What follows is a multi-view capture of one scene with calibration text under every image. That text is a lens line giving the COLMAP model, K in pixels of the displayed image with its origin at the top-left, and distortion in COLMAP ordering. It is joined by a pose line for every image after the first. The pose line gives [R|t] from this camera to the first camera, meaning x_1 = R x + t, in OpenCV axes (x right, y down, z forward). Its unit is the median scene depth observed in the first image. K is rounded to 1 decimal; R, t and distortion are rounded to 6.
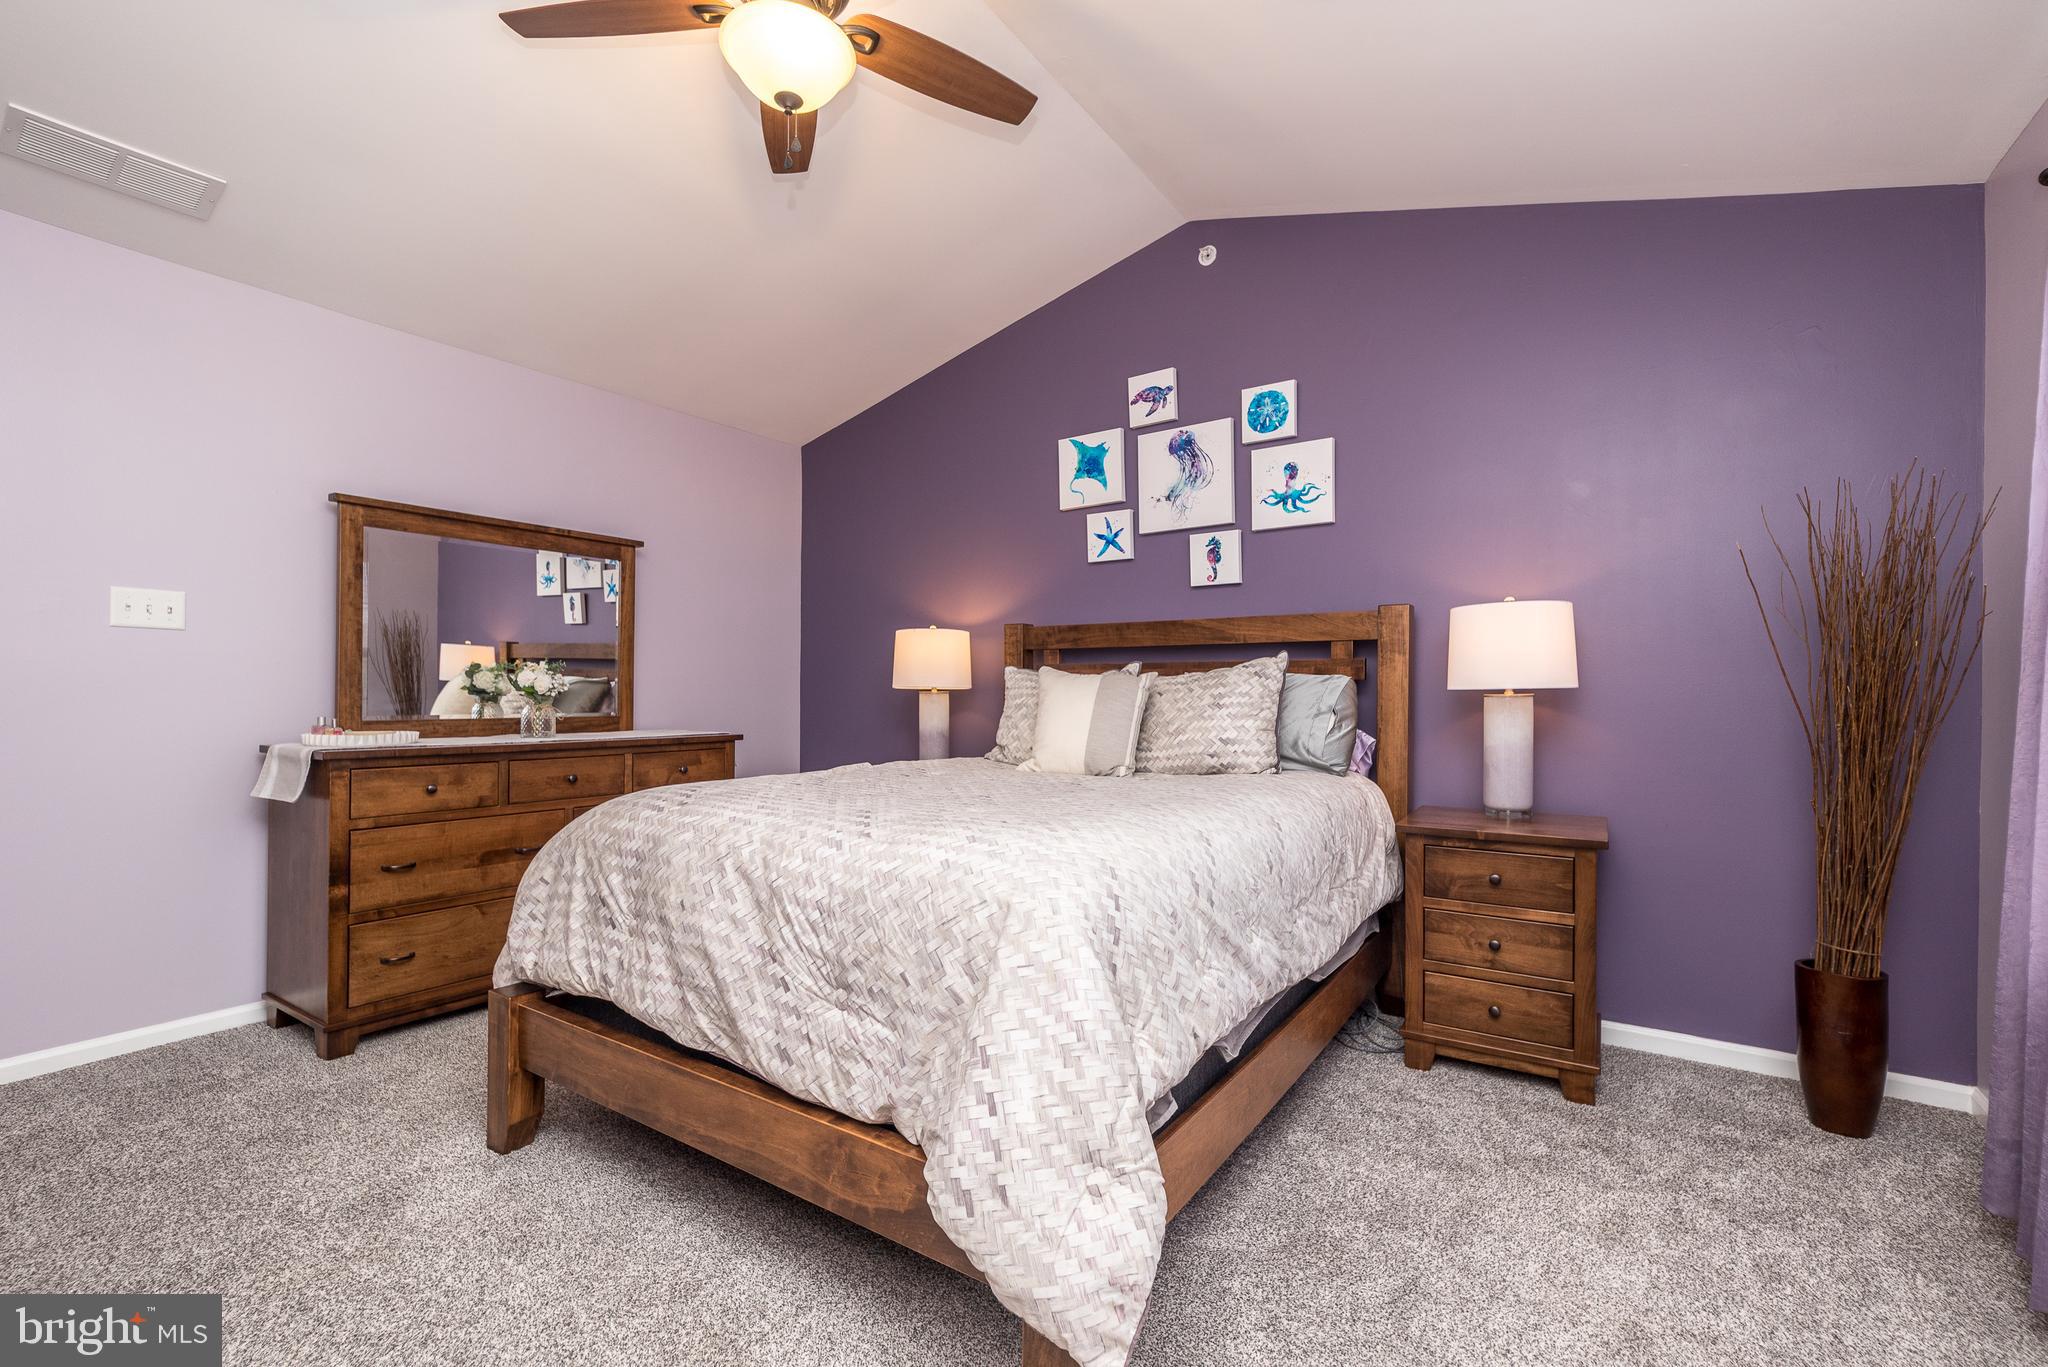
lens RADIAL K [[899.4, 0, 1033.8], [0, 899.4, 697.6], [0, 0, 1]] dist [0.002876, 0.001576]
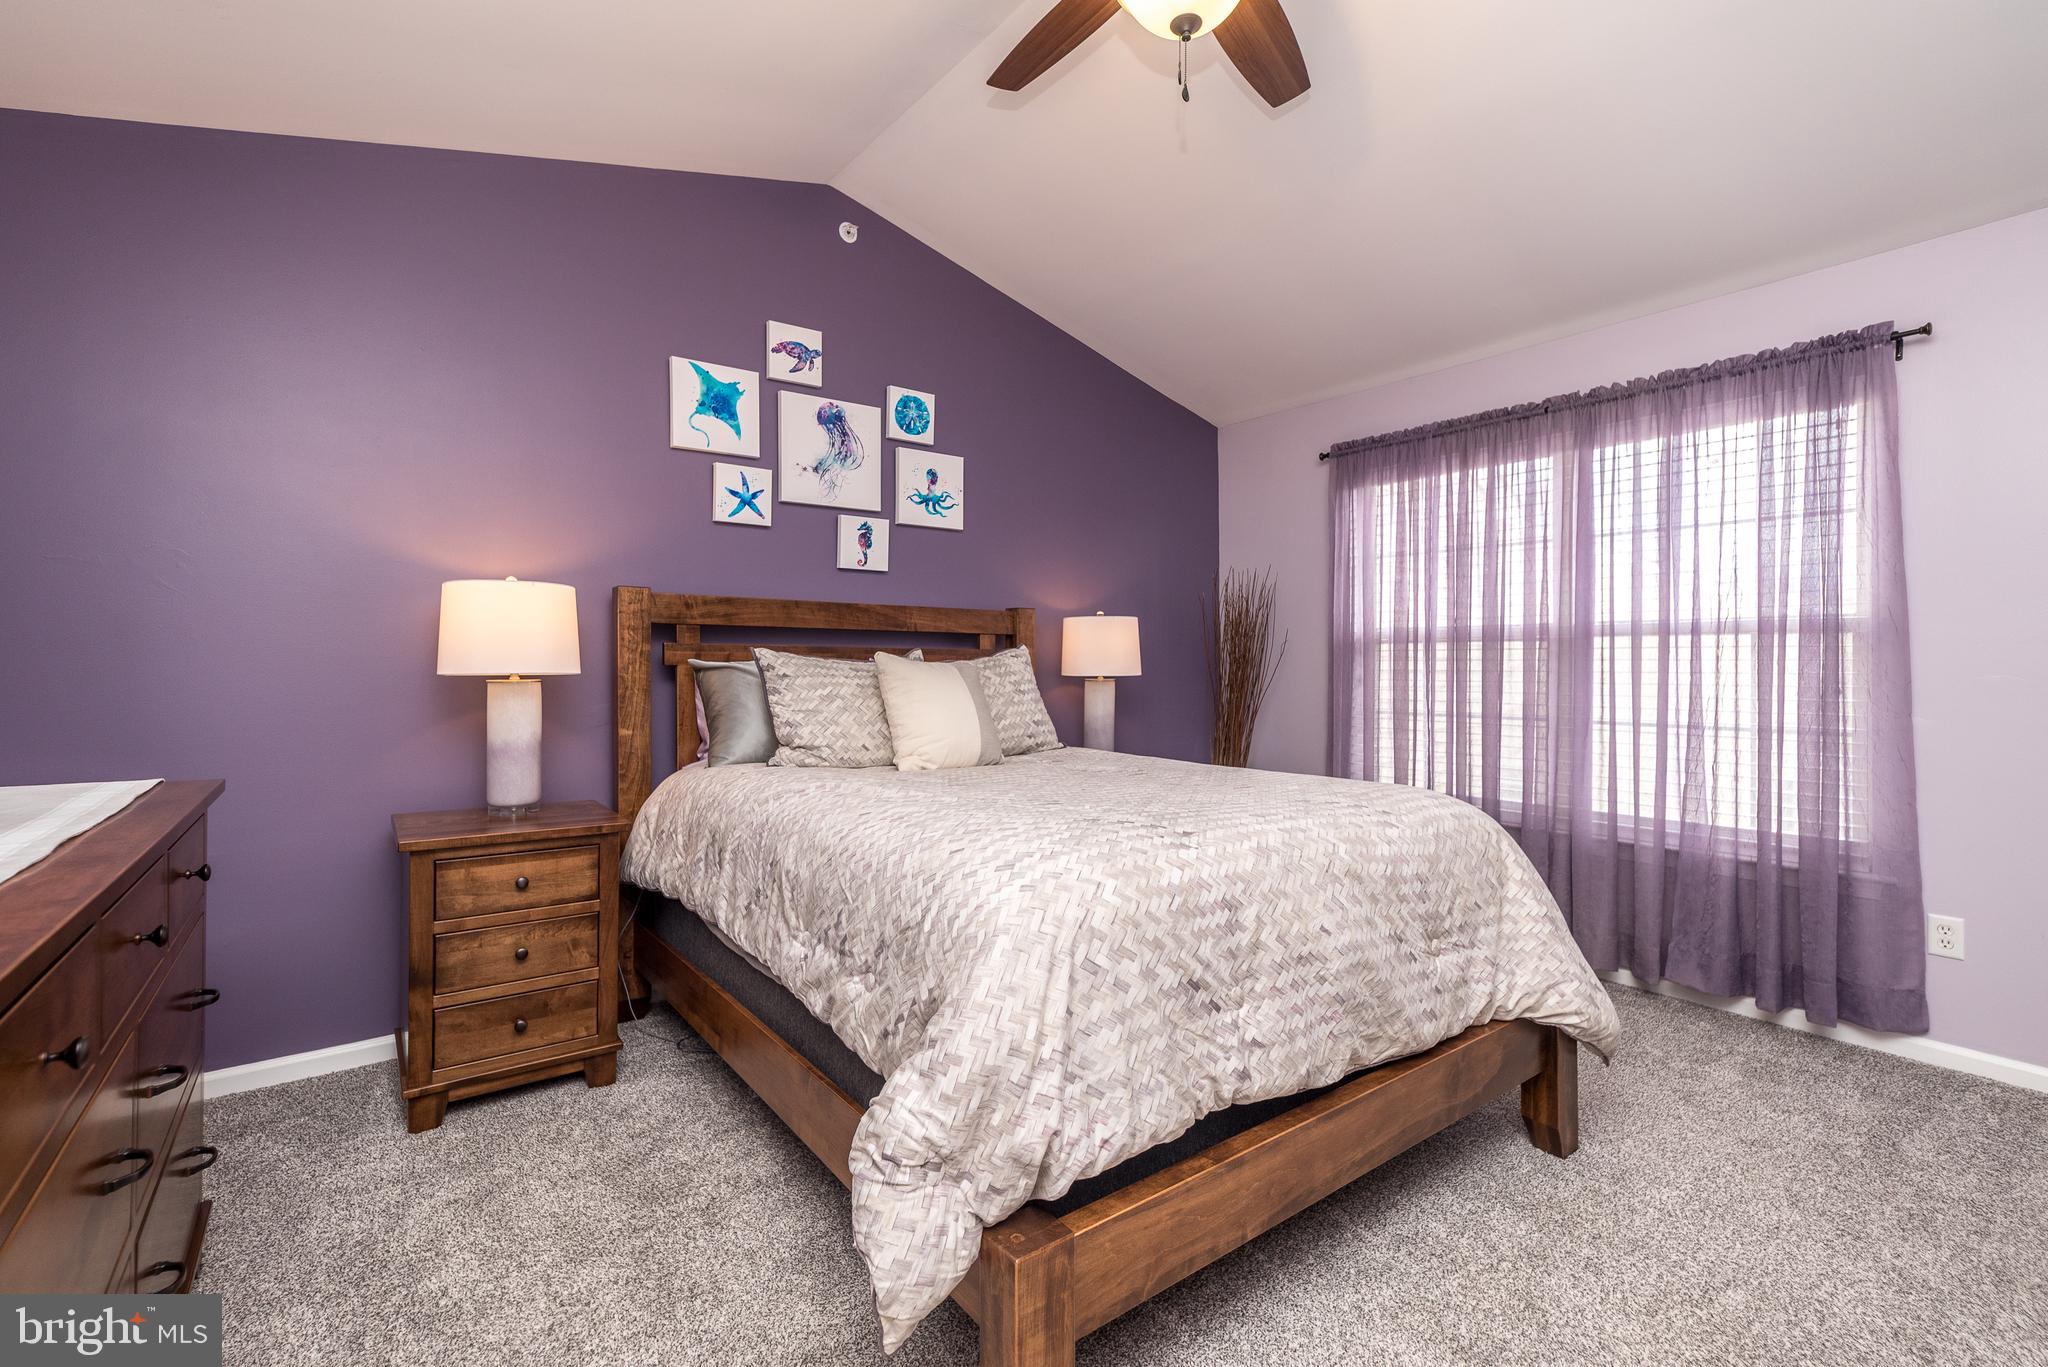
lens RADIAL K [[899.4, 0, 1040.9], [0, 899.4, 661.0], [0, 0, 1]] dist [0.002876, 0.001576]
pose [[0.319470, 0.014472, 0.947486, -0.659759], [0.007955, 0.999807, -0.017954, -0.006238], [-0.947563, 0.013273, 0.319293, 0.492539]]
